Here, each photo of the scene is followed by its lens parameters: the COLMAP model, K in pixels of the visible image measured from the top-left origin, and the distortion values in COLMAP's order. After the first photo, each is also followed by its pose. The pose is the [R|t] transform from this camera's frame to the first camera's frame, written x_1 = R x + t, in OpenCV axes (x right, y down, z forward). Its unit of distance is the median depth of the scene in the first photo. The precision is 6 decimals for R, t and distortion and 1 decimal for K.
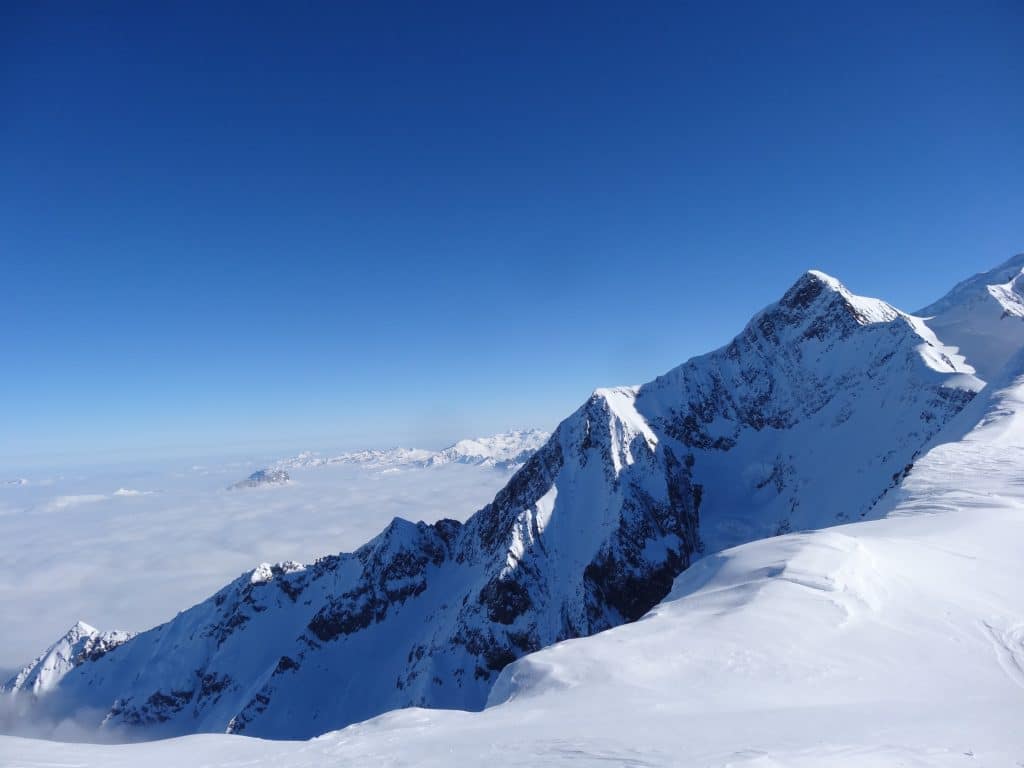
lens RADIAL K [[760.4, 0, 512.0], [0, 760.4, 384.0], [0, 0, 1]] dist [0.003890, -0.002371]
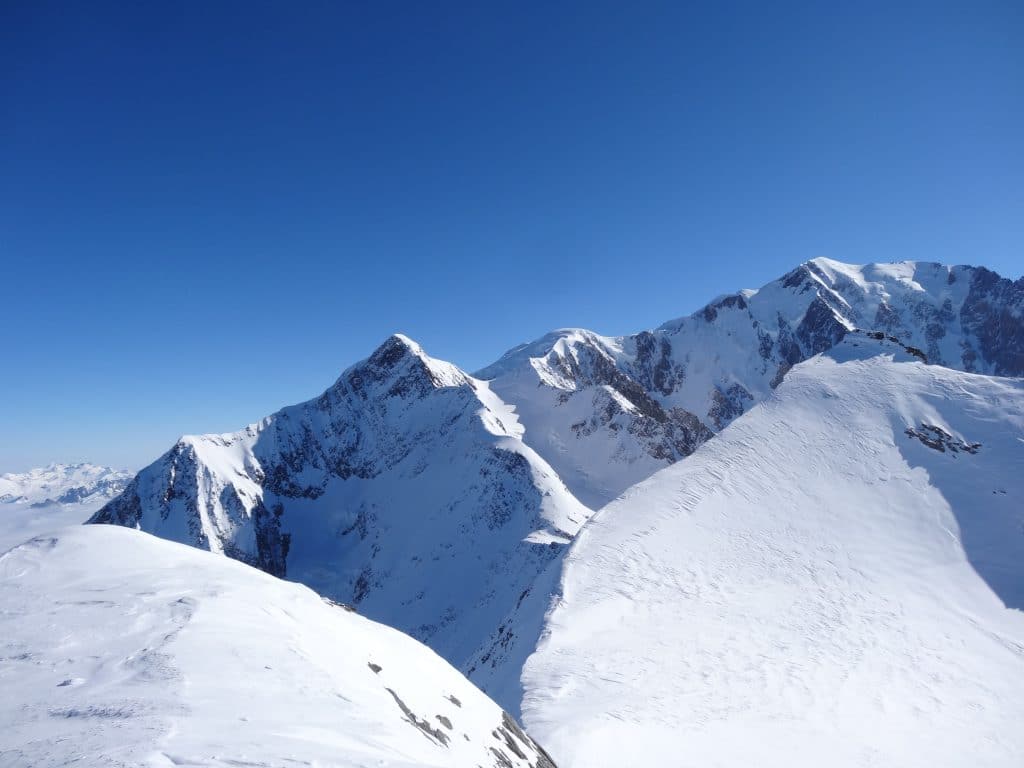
lens RADIAL K [[760.4, 0, 512.0], [0, 760.4, 384.0], [0, 0, 1]] dist [0.003890, -0.002371]
pose [[0.857087, 0.059548, 0.511719, -0.030104], [-0.036903, 0.997842, -0.054309, -0.023274], [-0.513849, 0.027664, 0.857435, -0.042606]]
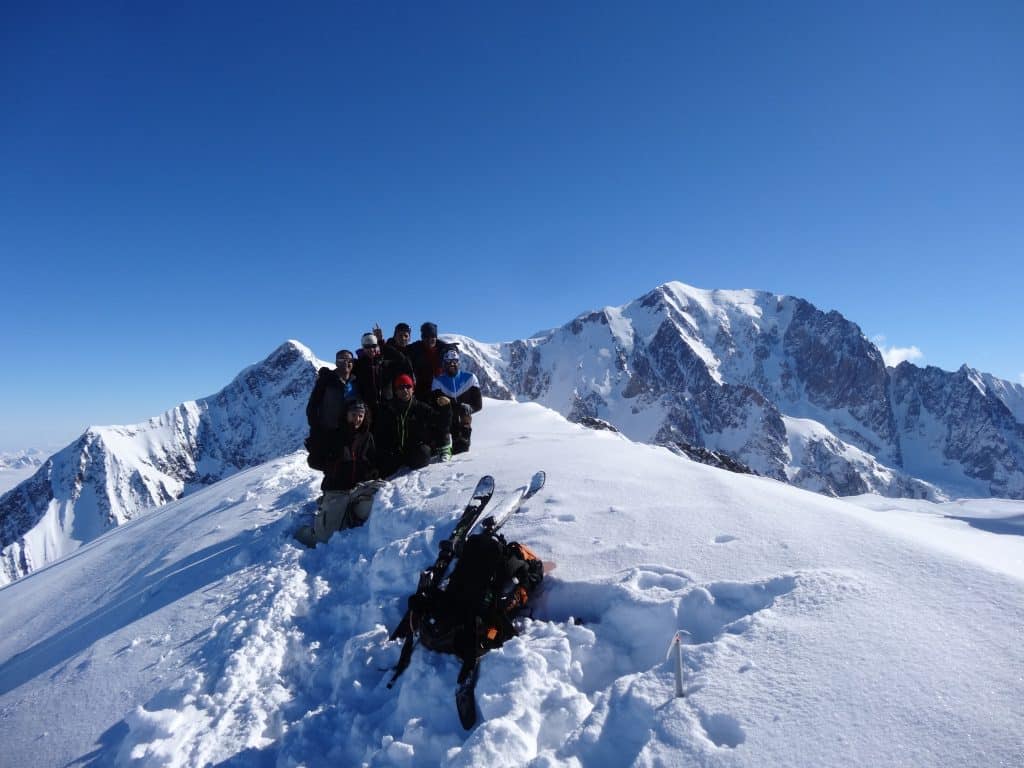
lens RADIAL K [[760.4, 0, 512.0], [0, 760.4, 384.0], [0, 0, 1]] dist [0.003890, -0.002371]
pose [[0.771276, 0.084784, 0.630828, -0.117739], [-0.068885, 0.996386, -0.049694, -0.042677], [-0.632762, -0.005127, 0.774330, -0.214024]]
